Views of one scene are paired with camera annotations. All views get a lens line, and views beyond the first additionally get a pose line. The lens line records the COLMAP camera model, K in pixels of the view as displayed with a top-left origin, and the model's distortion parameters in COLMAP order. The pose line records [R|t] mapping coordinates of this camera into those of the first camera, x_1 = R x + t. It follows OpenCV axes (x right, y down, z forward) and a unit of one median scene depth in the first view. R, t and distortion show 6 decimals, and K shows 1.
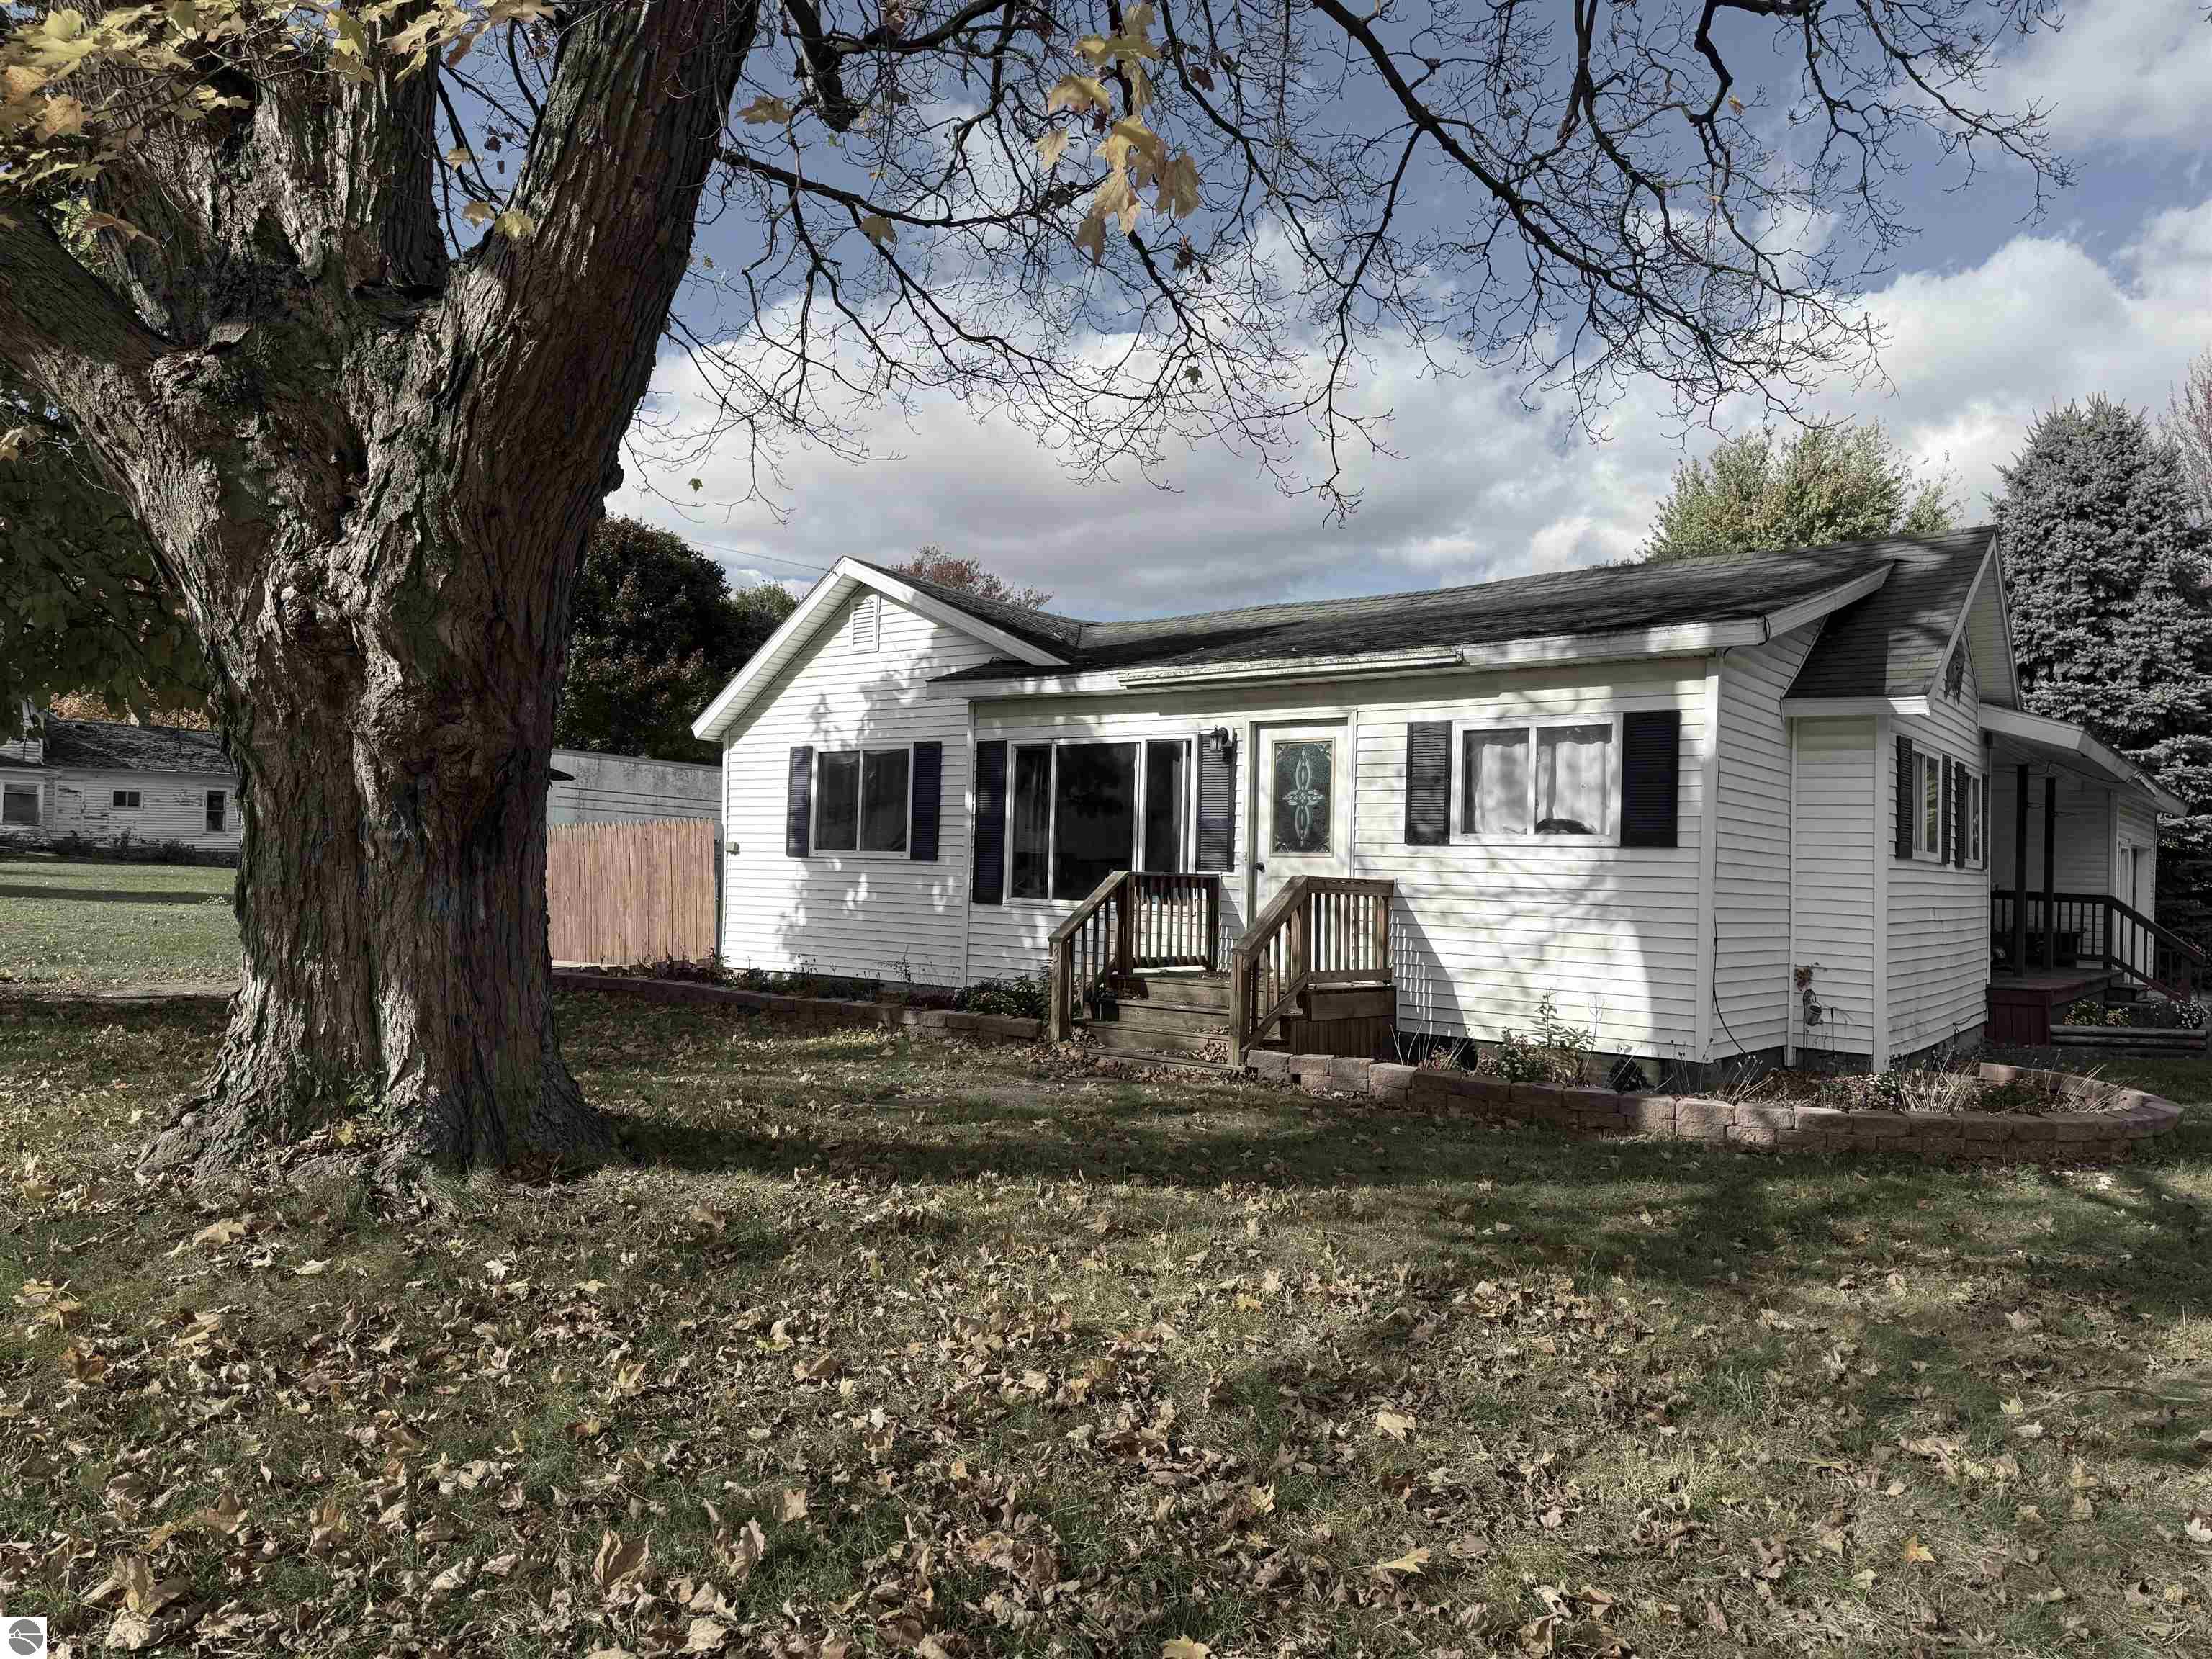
lens RADIAL K [[1543.9, 0, 1106.9], [0, 1543.9, 831.9], [0, 0, 1]] dist [0.070539, -0.094984]
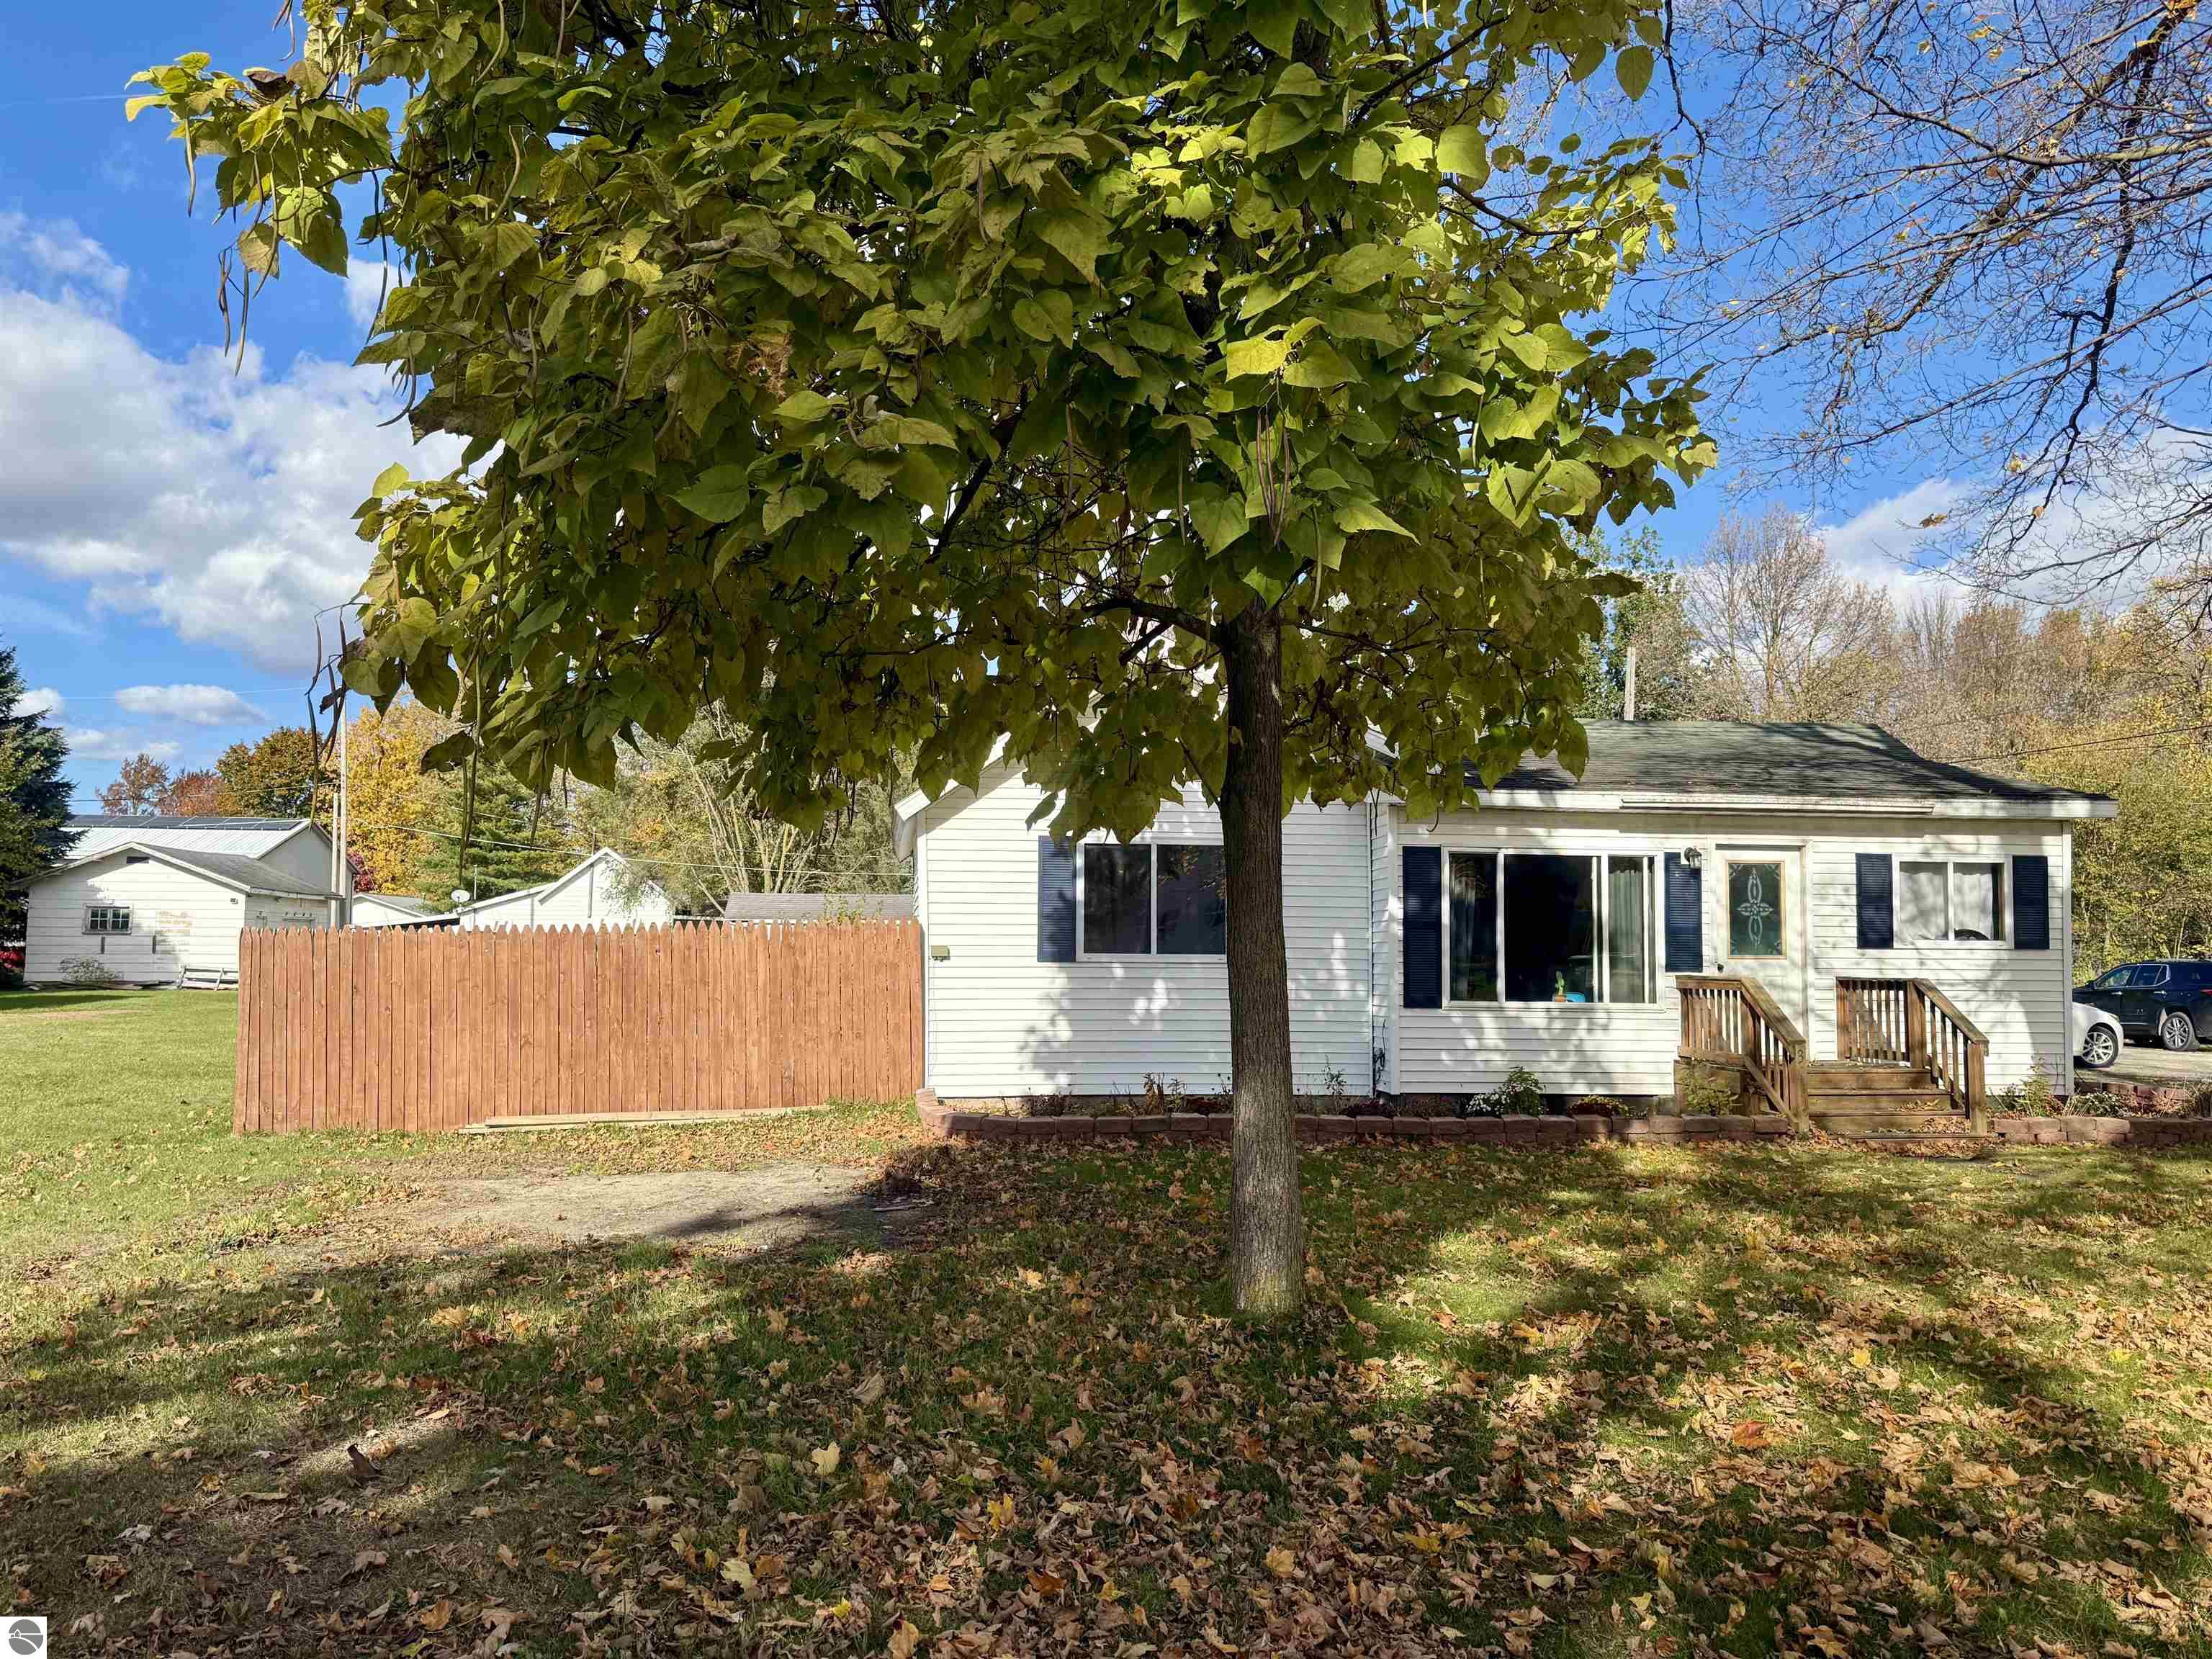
lens RADIAL K [[1543.9, 0, 1102.2], [0, 1543.9, 835.6], [0, 0, 1]] dist [0.070539, -0.094984]
pose [[0.711679, 0.032853, 0.701736, -0.945614], [-0.005770, 0.999146, -0.040926, -0.023420], [-0.702481, 0.025077, 0.711261, 0.426239]]
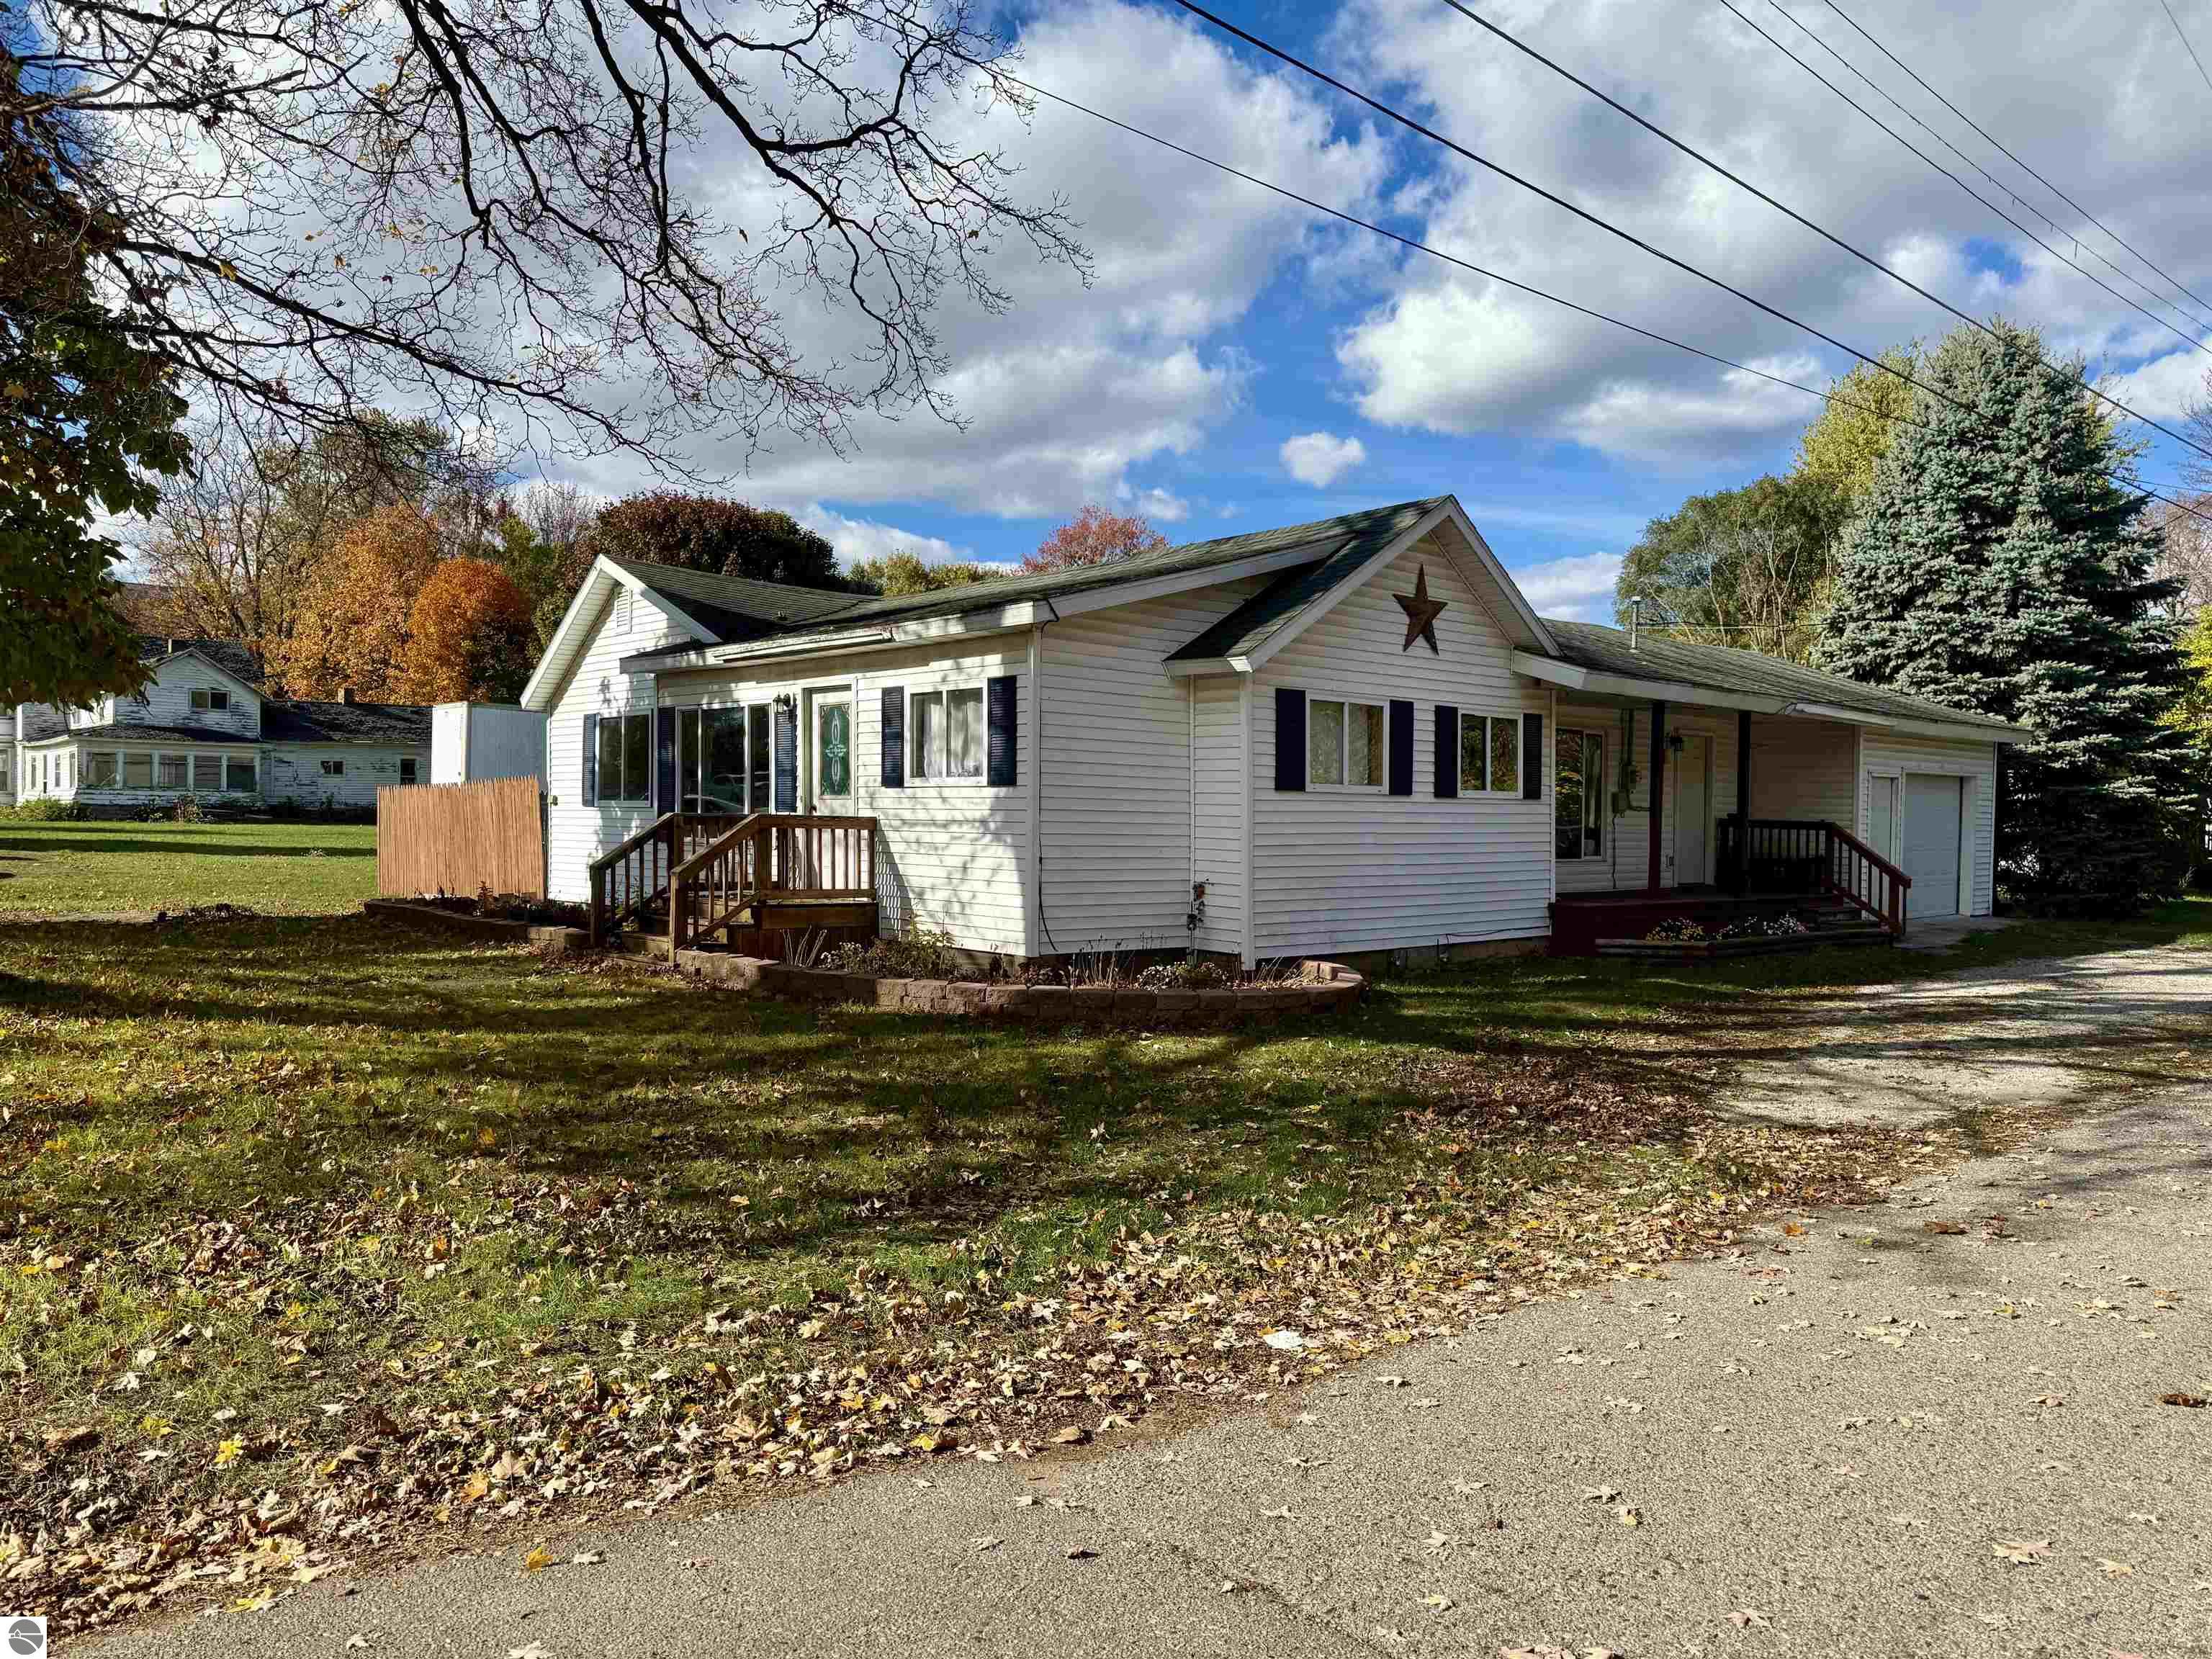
lens RADIAL K [[1543.9, 0, 1110.7], [0, 1543.9, 842.0], [0, 0, 1]] dist [0.070539, -0.094984]
pose [[0.985306, -0.012926, -0.170311, 0.475236], [0.019520, 0.999121, 0.037104, 0.008012], [0.169681, -0.039883, 0.984692, -0.147741]]
